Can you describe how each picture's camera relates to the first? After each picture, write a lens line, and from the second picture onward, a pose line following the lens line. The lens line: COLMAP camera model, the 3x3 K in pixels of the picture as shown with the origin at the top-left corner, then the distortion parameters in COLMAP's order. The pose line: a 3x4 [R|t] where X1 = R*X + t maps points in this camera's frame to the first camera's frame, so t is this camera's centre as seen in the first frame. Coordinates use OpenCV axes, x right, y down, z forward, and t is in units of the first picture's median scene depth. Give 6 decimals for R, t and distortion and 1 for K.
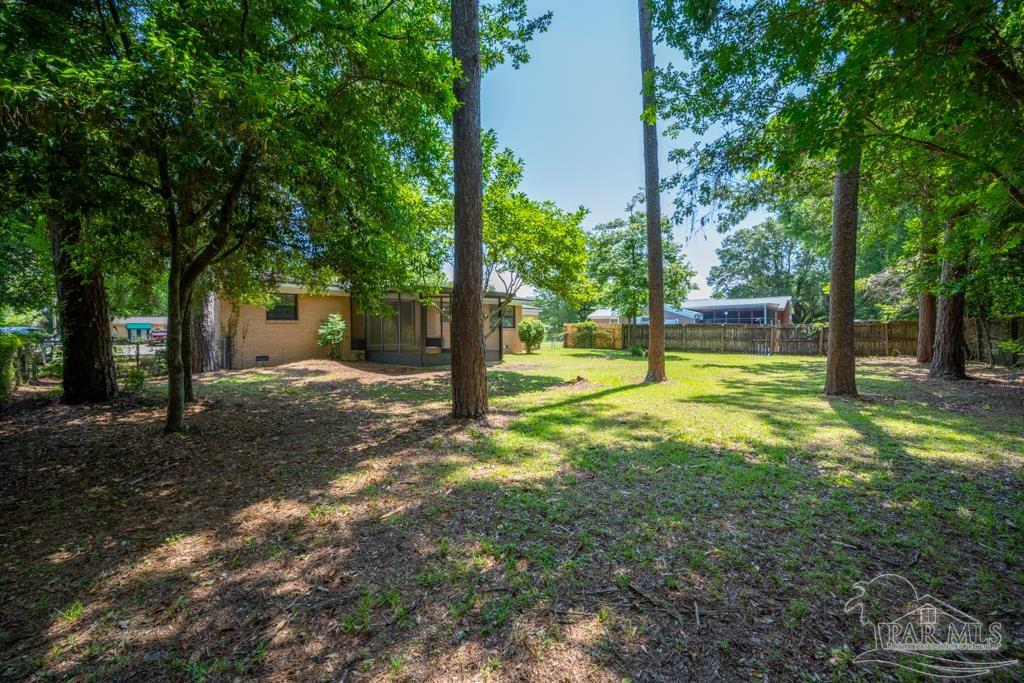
lens RADIAL K [[409.6, 0, 507.4], [0, 409.6, 337.0], [0, 0, 1]] dist [0.000013, 0.000052]
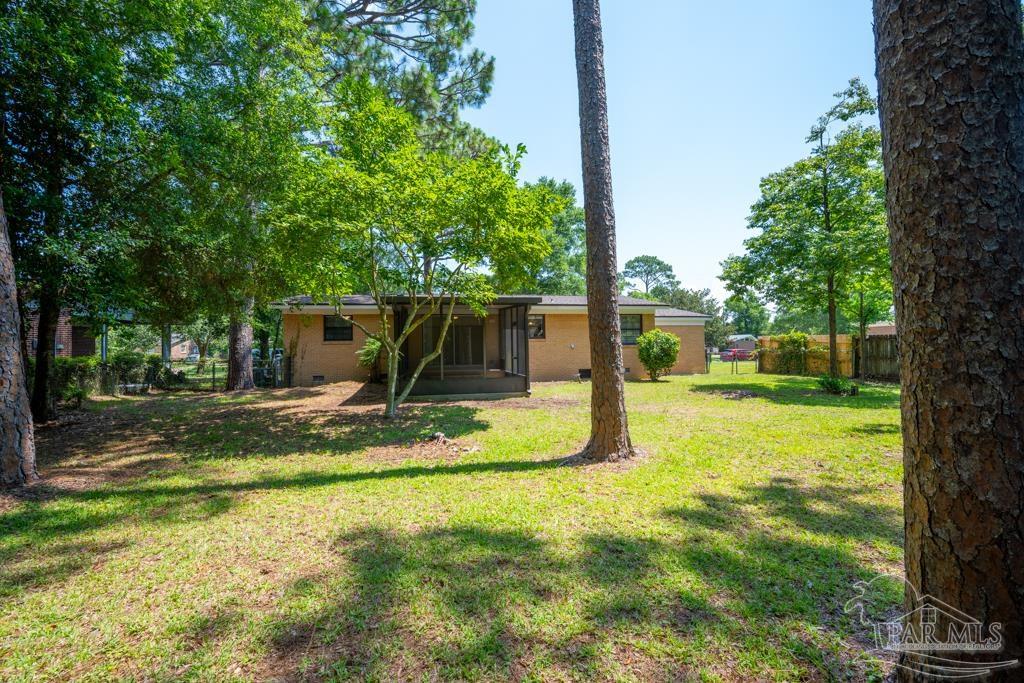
lens RADIAL K [[409.6, 0, 507.4], [0, 409.6, 337.0], [0, 0, 1]] dist [0.000013, 0.000052]
pose [[0.818400, -0.025242, -0.574094, 0.380311], [0.001065, 0.999100, -0.042411, -0.007249], [0.574648, 0.034098, 0.817690, 0.392792]]
